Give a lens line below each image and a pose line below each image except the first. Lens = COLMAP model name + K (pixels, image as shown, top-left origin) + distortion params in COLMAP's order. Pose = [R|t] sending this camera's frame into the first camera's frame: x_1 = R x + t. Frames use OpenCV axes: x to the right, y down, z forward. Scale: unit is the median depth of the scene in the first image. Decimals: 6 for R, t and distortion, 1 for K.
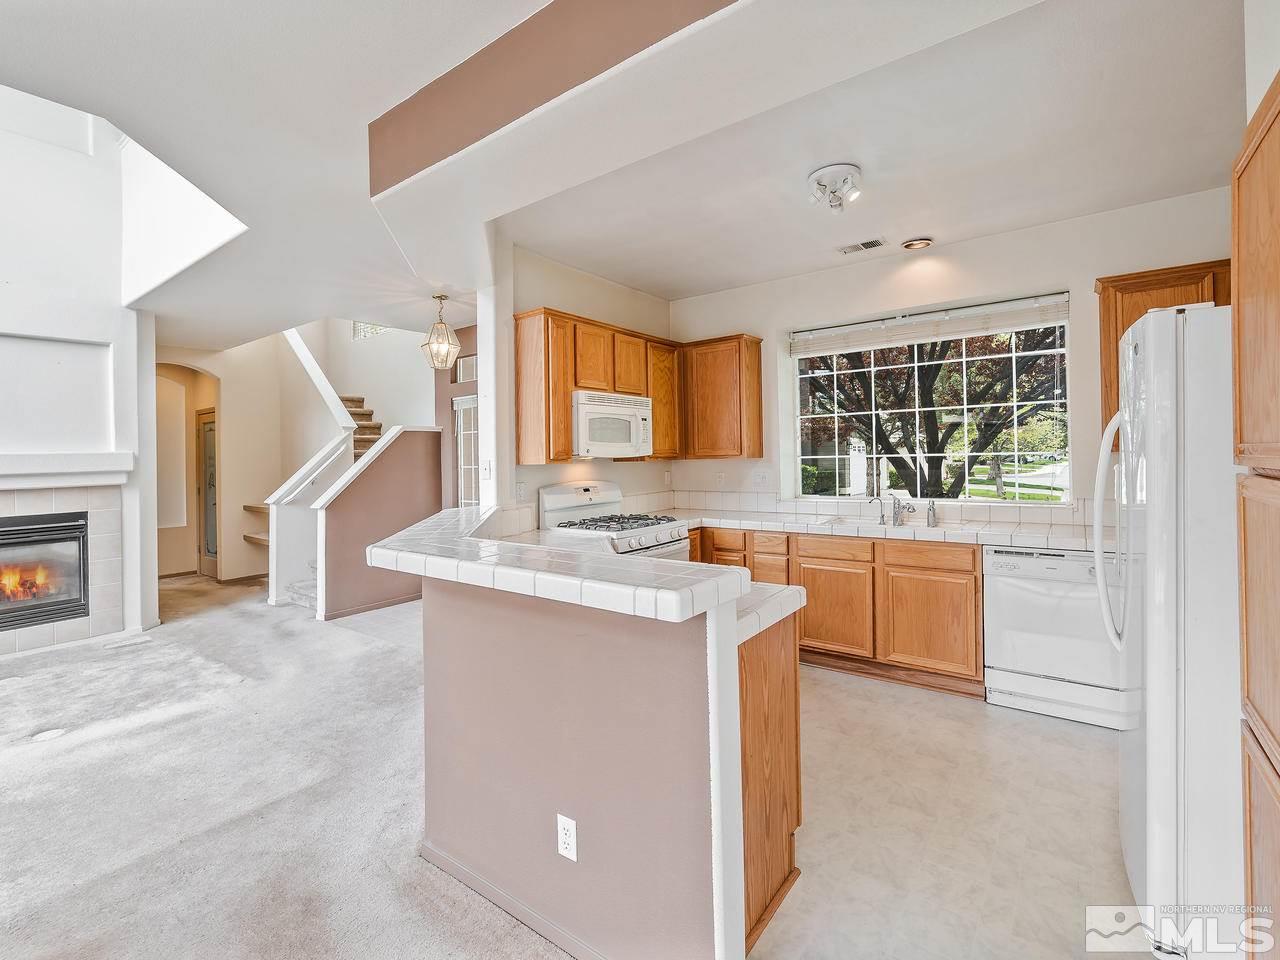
lens RADIAL K [[581.9, 0, 642.7], [0, 581.9, 475.7], [0, 0, 1]] dist [-0.000868, -0.000454]
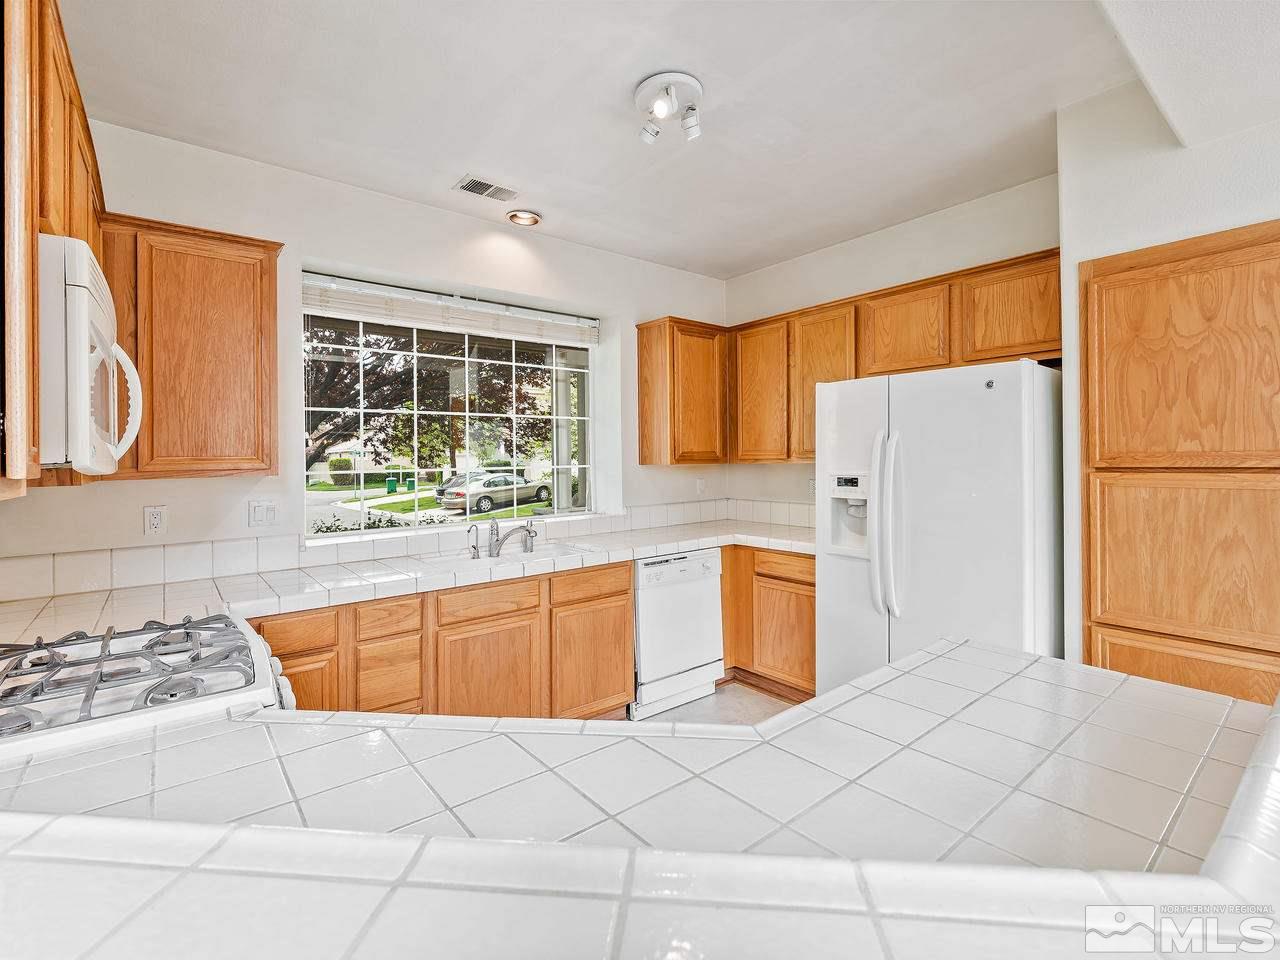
lens RADIAL K [[596.2, 0, 634.5], [0, 596.2, 458.8], [0, 0, 1]] dist [-0.001443, -0.000068]
pose [[0.252692, 0.018712, 0.967366, -0.291225], [0.046083, 0.998446, -0.031351, -0.013019], [-0.966449, 0.052501, 0.251437, 0.573093]]
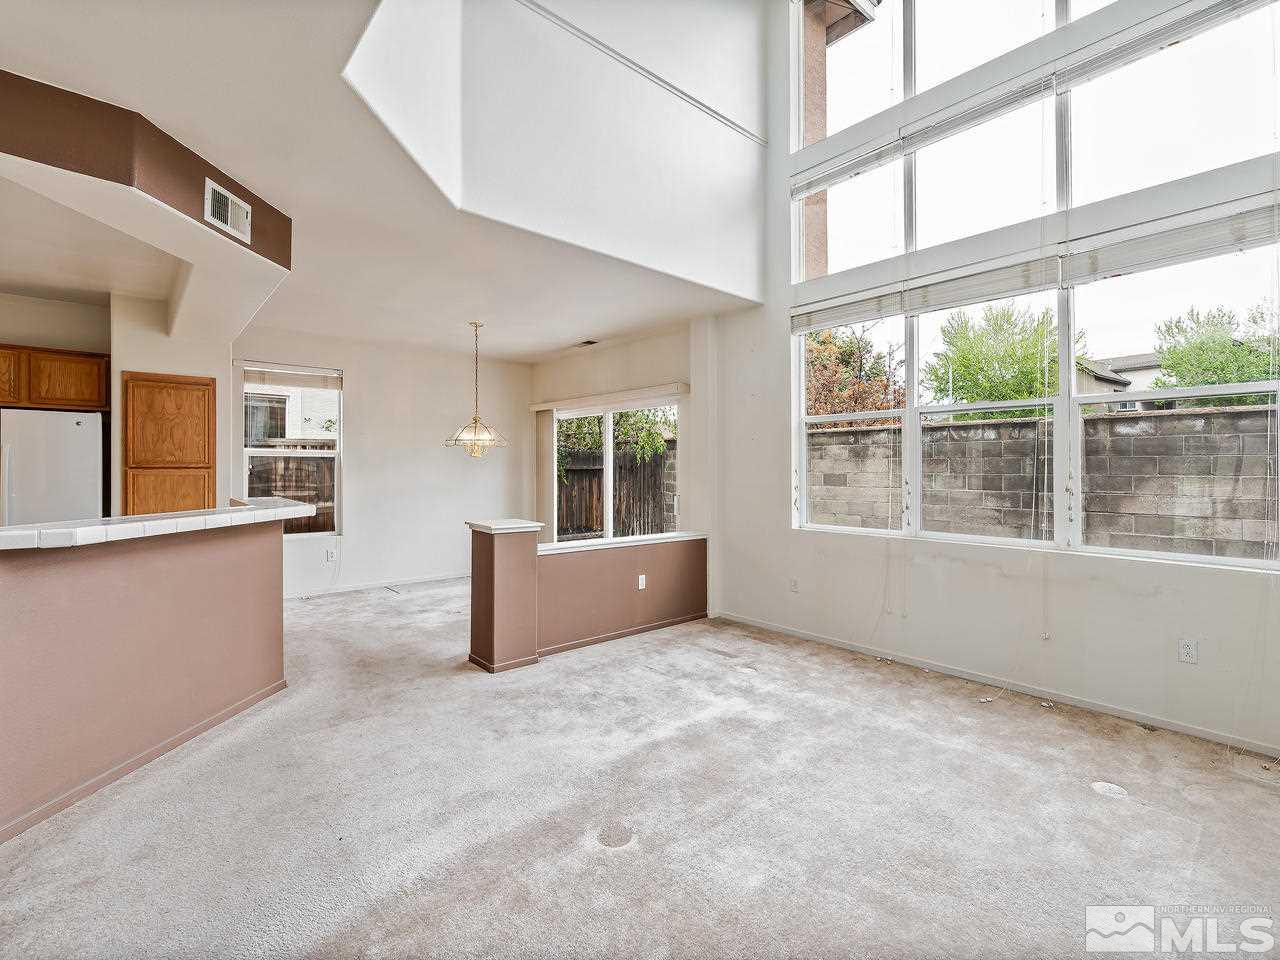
lens RADIAL K [[581.9, 0, 642.7], [0, 581.9, 475.7], [0, 0, 1]] dist [-0.000868, -0.000454]
pose [[-0.977143, 0.018520, 0.211776, -0.866246], [0.028456, 0.998628, 0.043964, -0.006667], [-0.210671, 0.048985, -0.976329, 1.181472]]
